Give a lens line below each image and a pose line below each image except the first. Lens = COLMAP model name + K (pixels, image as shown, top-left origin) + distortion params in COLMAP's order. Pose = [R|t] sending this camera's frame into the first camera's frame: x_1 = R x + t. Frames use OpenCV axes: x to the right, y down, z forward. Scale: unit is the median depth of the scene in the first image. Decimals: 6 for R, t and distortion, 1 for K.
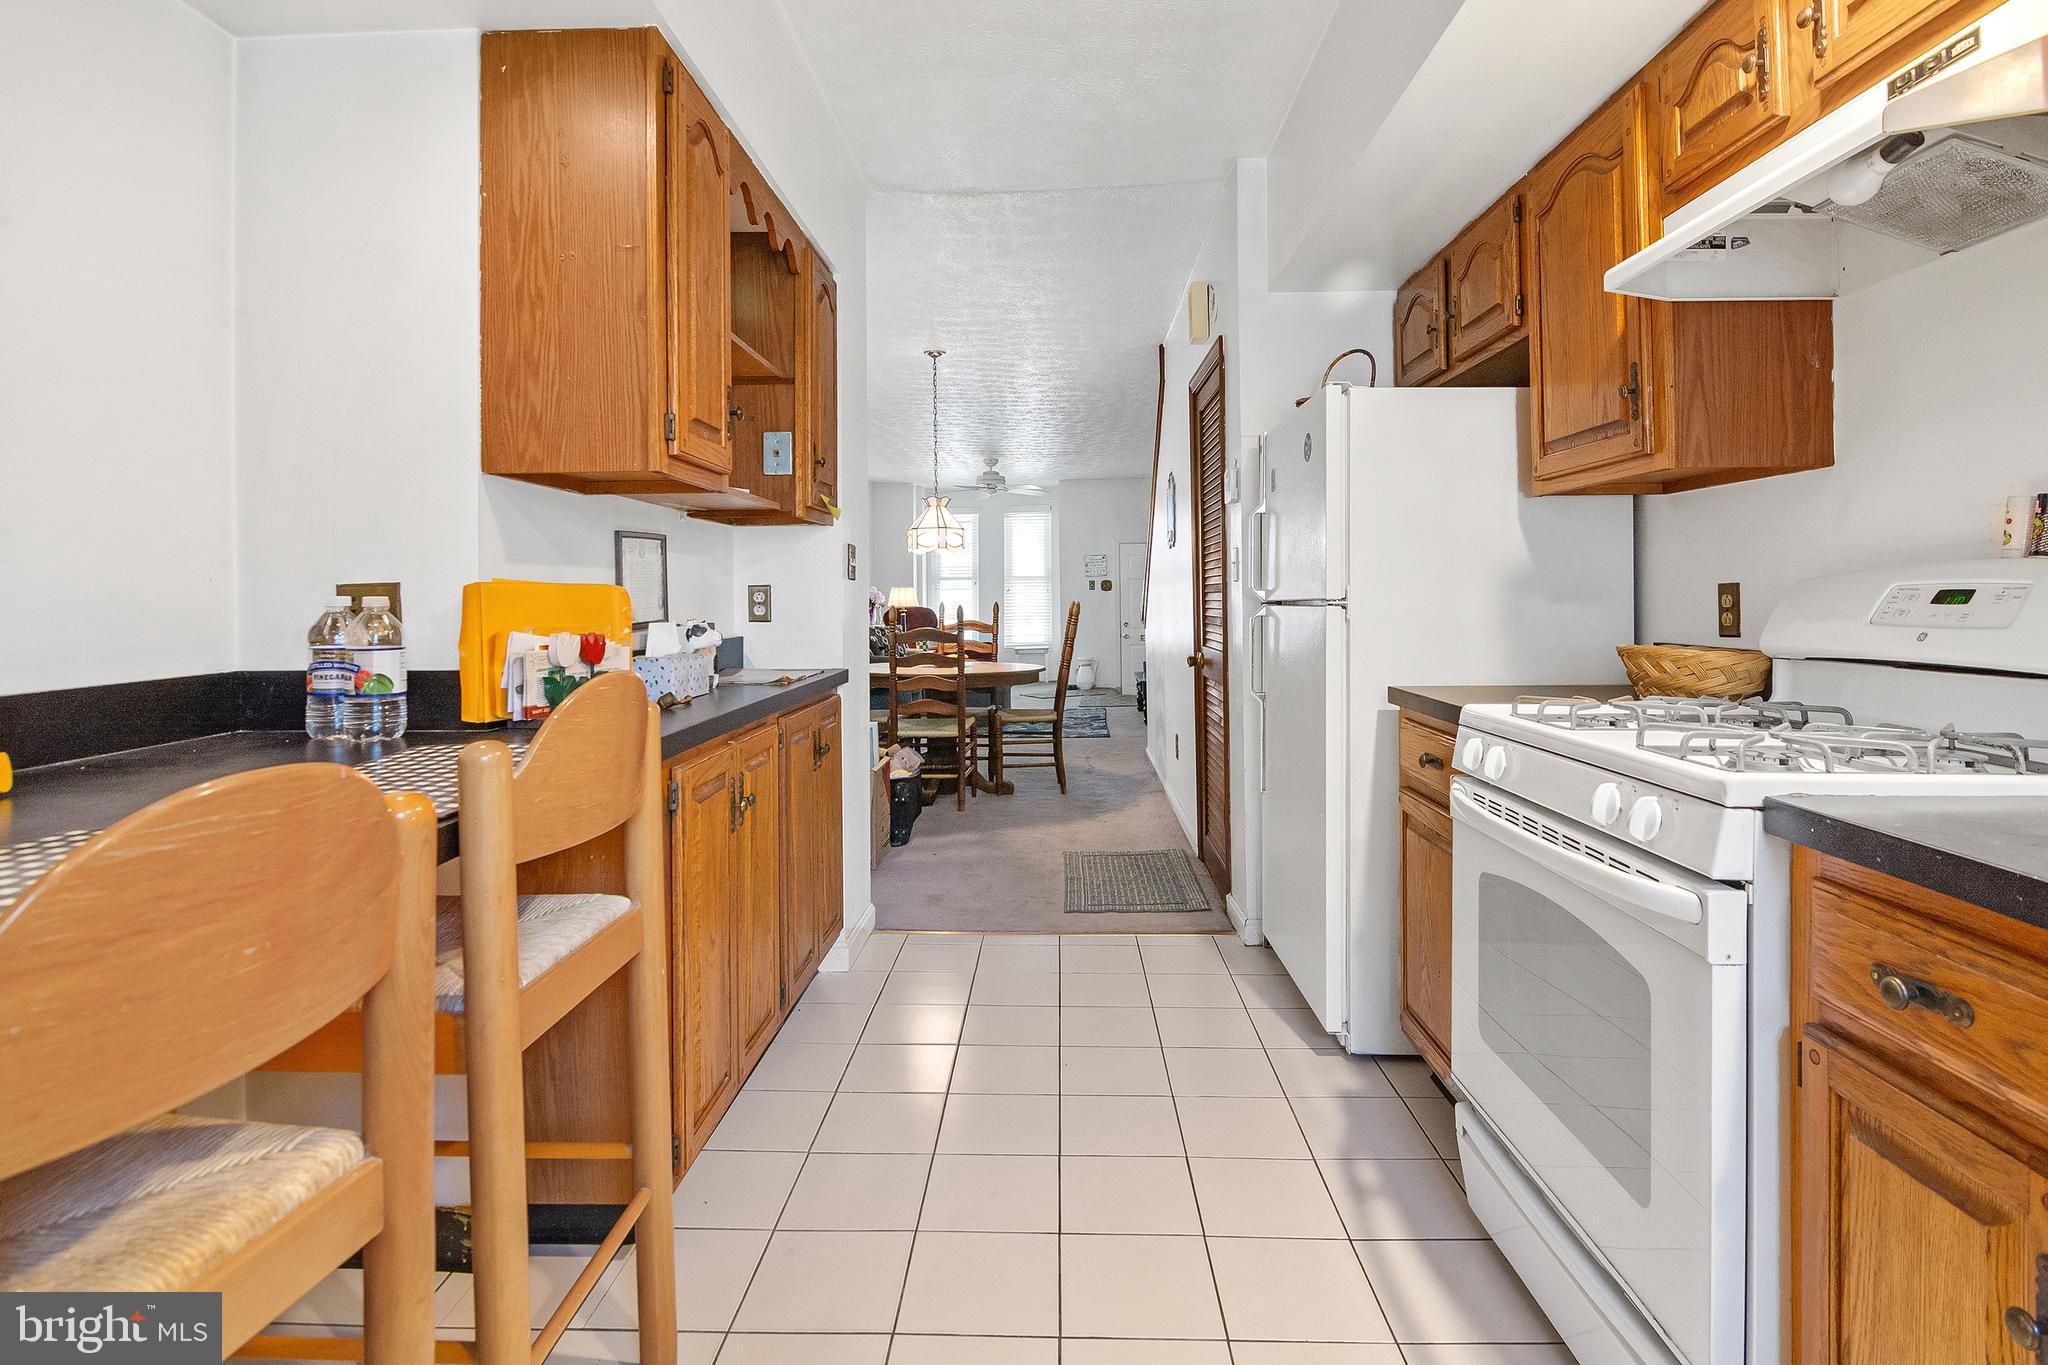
lens RADIAL K [[1020.1, 0, 1029.8], [0, 1020.1, 585.6], [0, 0, 1]] dist [-0.003504, -0.005011]
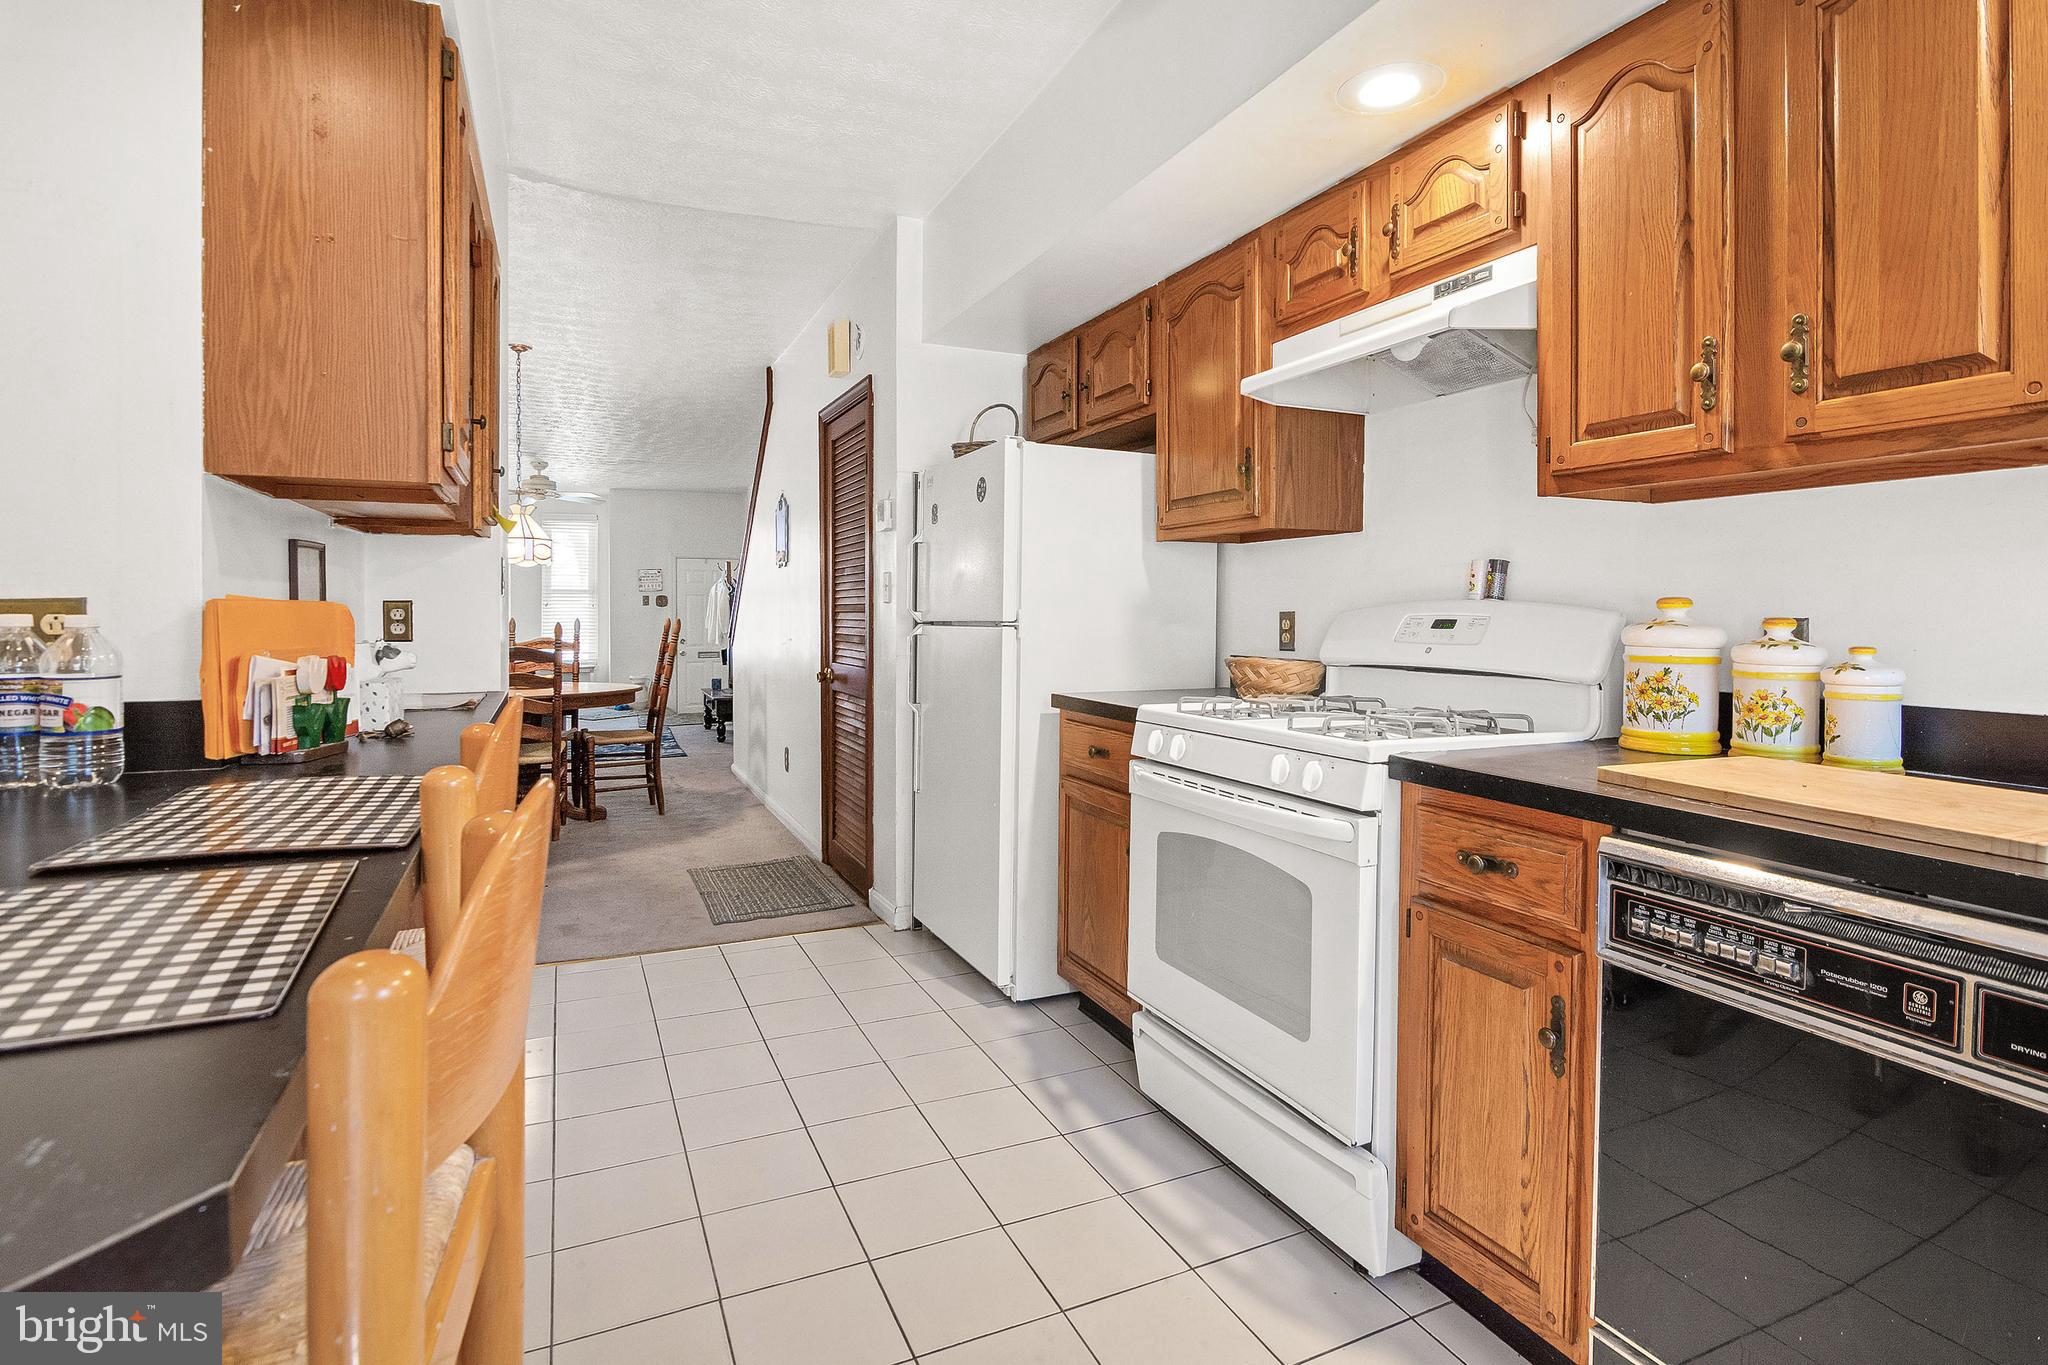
lens RADIAL K [[1010.5, 0, 1028.3], [0, 1010.5, 629.5], [0, 0, 1]] dist [-0.001854, -0.007808]
pose [[0.895971, 0.001856, 0.444109, -0.252483], [-0.013909, 0.999618, 0.023884, -0.006599], [-0.443895, -0.027576, 0.895655, -0.069910]]
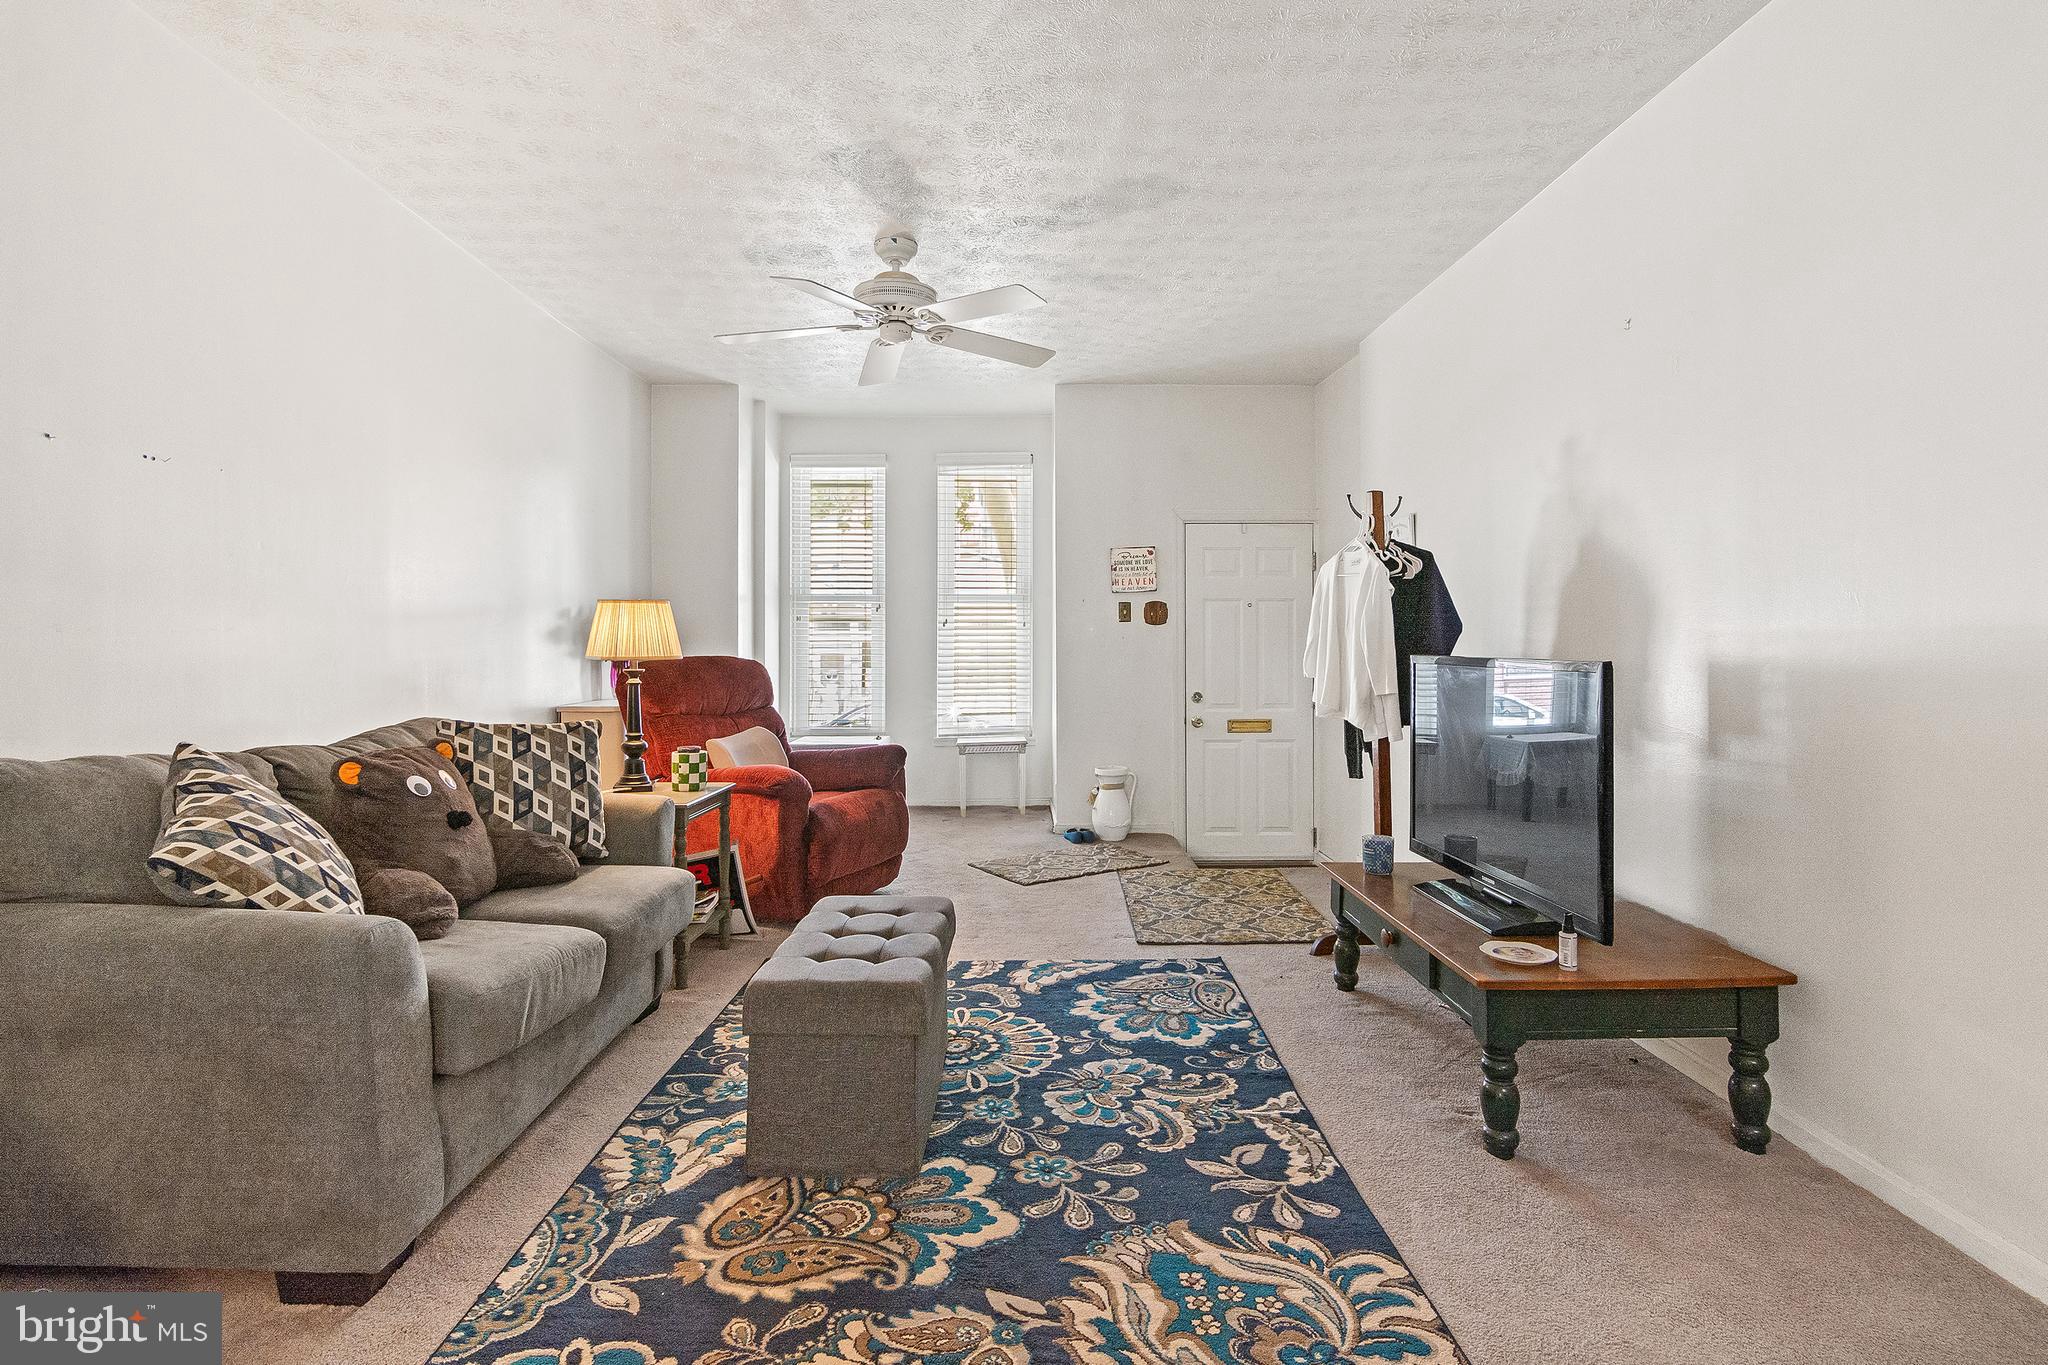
lens RADIAL K [[1010.5, 0, 1028.3], [0, 1010.5, 629.5], [0, 0, 1]] dist [-0.001854, -0.007808]
pose [[0.998467, 0.010043, 0.054439, -0.056123], [-0.010236, 0.999942, 0.003268, 0.042807], [-0.054403, -0.003820, 0.998512, 3.534038]]
